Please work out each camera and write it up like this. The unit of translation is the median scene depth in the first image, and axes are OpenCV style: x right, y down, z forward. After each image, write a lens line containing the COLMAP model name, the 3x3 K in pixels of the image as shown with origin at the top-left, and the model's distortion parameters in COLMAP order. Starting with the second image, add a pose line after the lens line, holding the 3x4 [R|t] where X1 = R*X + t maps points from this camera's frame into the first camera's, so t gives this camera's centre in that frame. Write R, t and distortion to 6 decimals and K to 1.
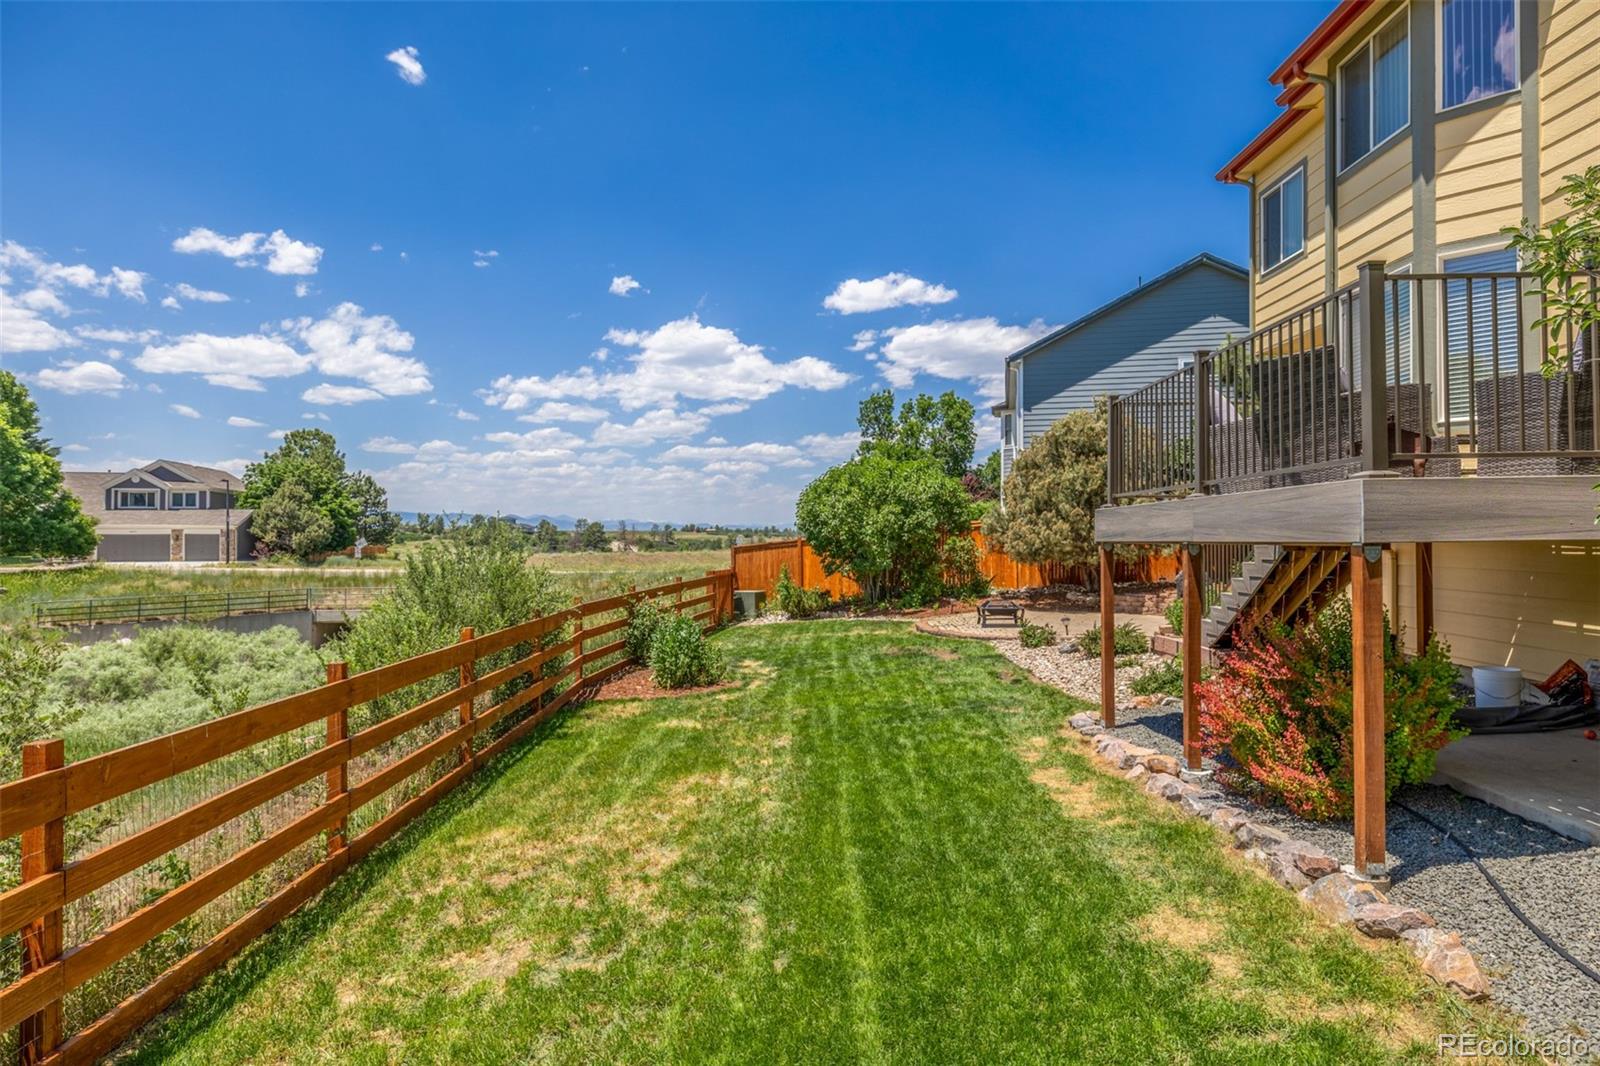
lens RADIAL K [[922.7, 0, 800.0], [0, 922.7, 533.0], [0, 0, 1]] dist [-0.002838, 0.001149]
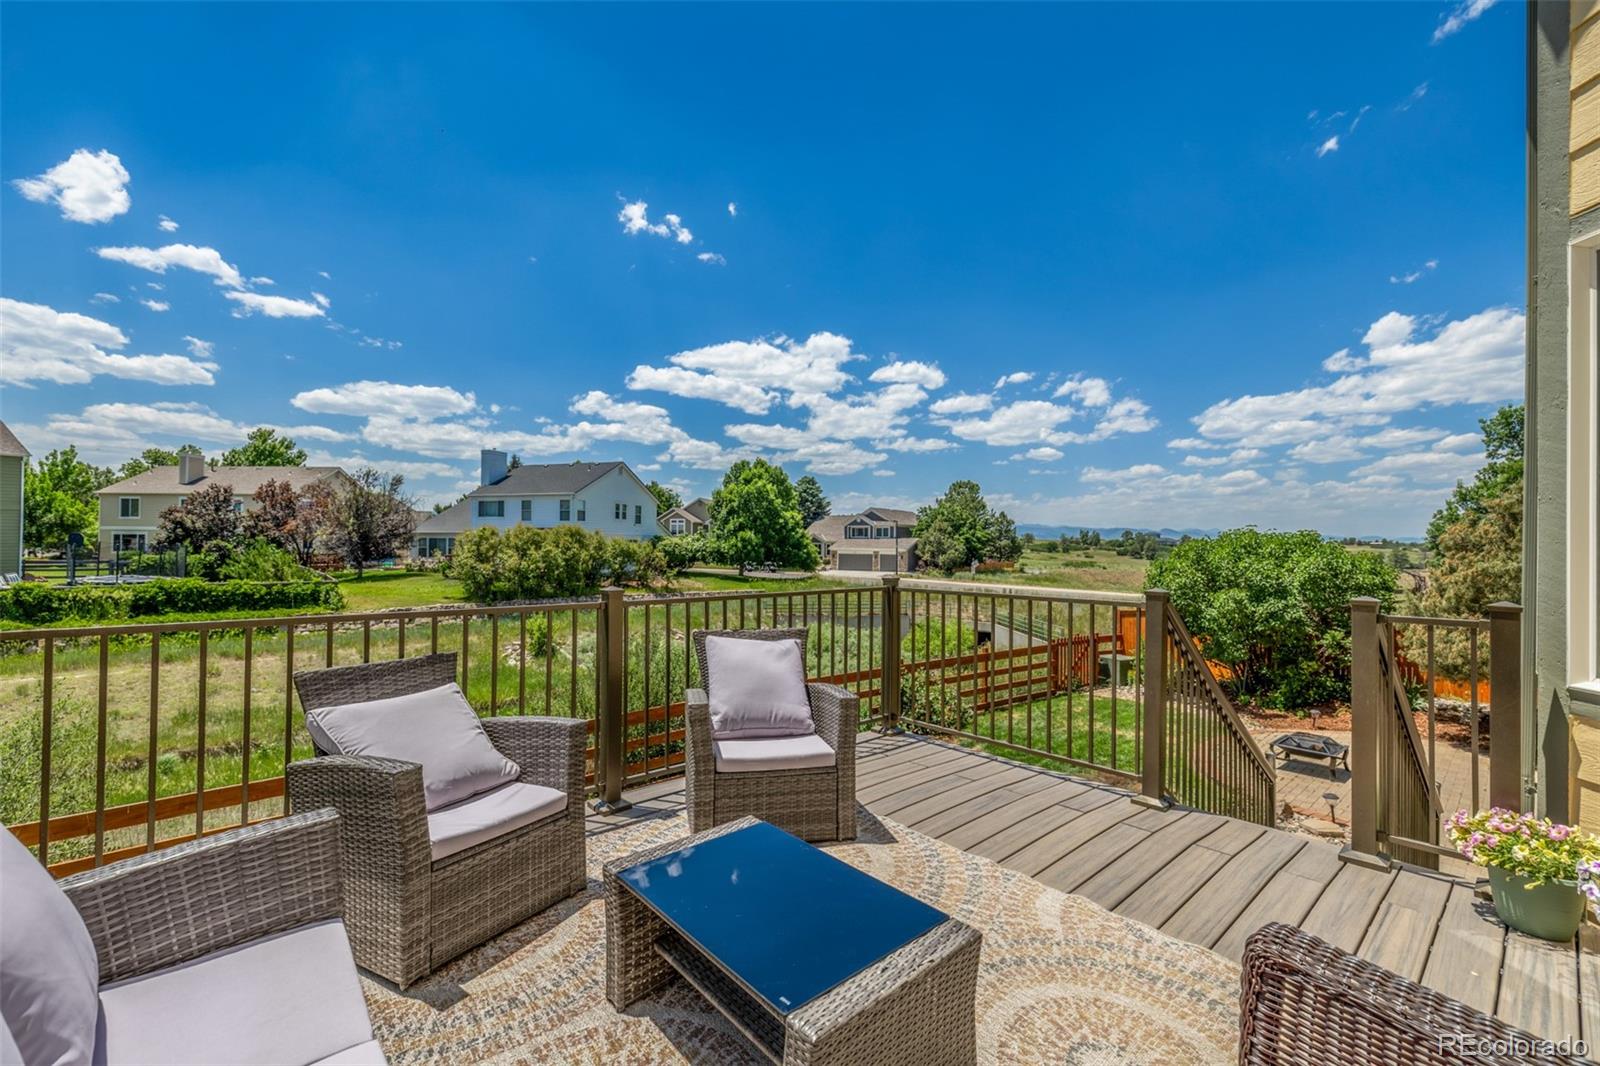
lens RADIAL K [[685.6, 0, 800.0], [0, 685.6, 533.0], [0, 0, 1]] dist [0.011518, -0.000219]
pose [[0.684519, -0.001183, -0.728994, 0.099455], [-0.005339, 0.999964, -0.006636, -0.026294], [0.728975, 0.008435, 0.684488, 0.084536]]
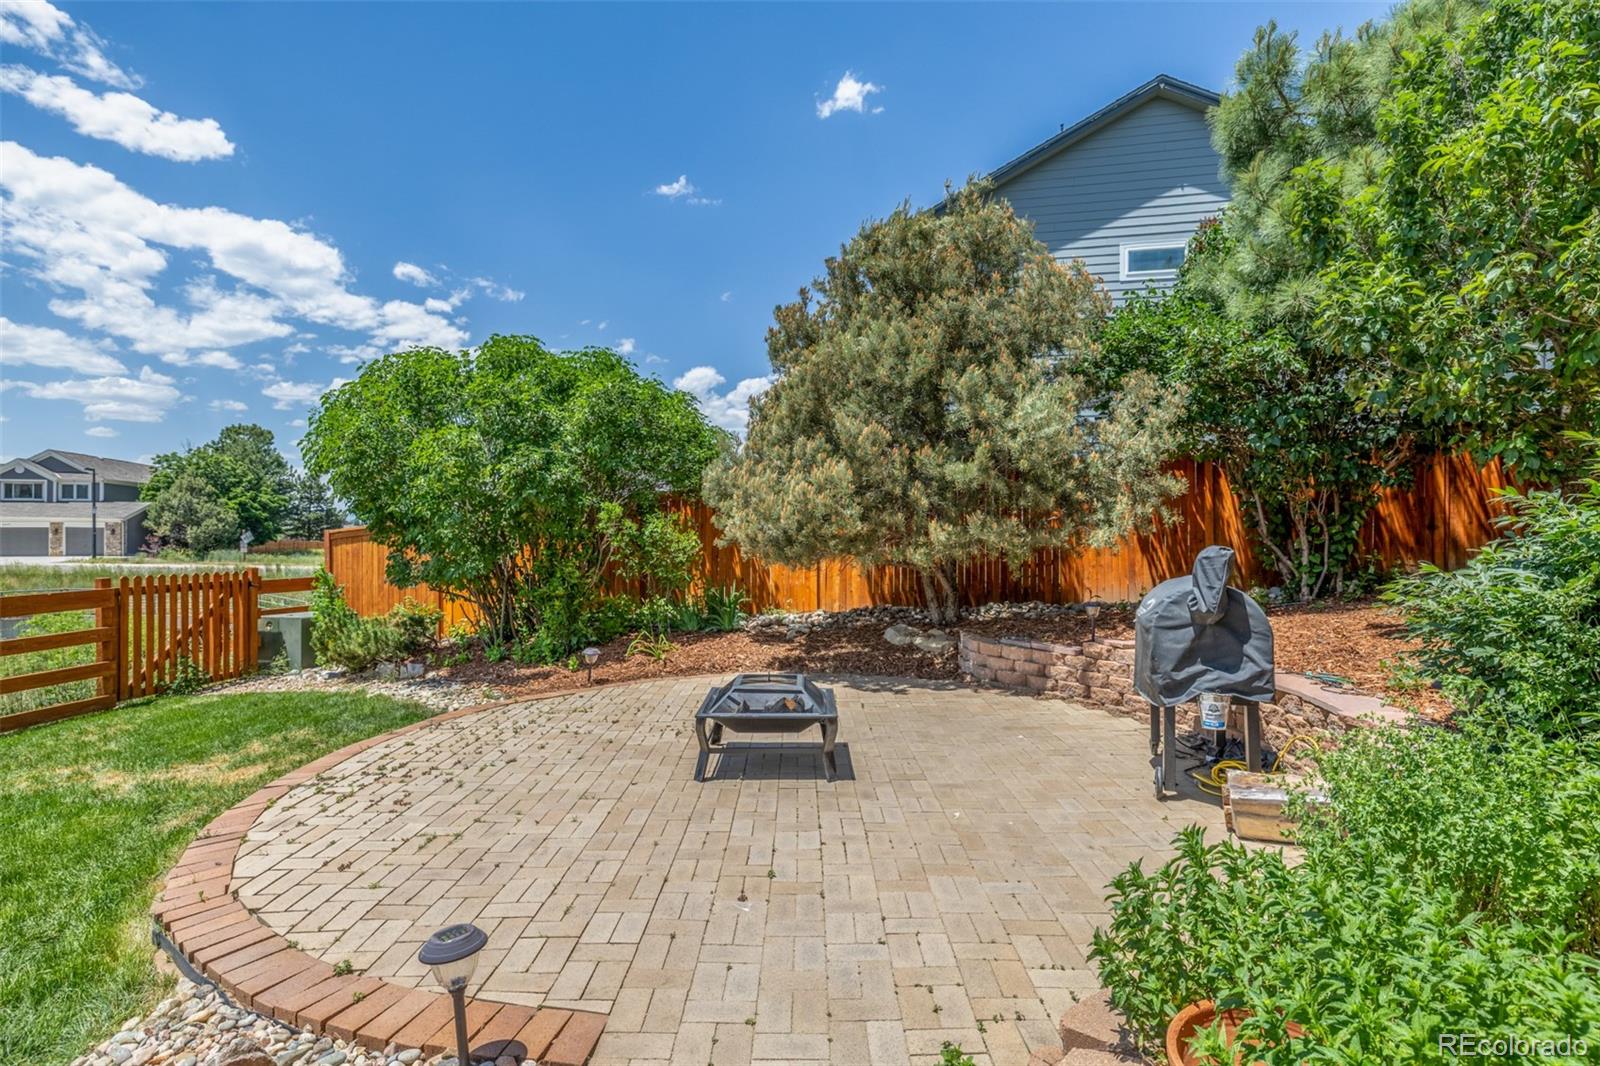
lens RADIAL K [[752.6, 0, 800.0], [0, 752.6, 533.0], [0, 0, 1]] dist [-0.001982, -0.000040]
pose [[0.999996, 0.002722, 0.000543, 0.086255], [-0.002721, 0.999995, -0.001674, 0.006229], [-0.000547, 0.001672, 0.999998, 0.219459]]
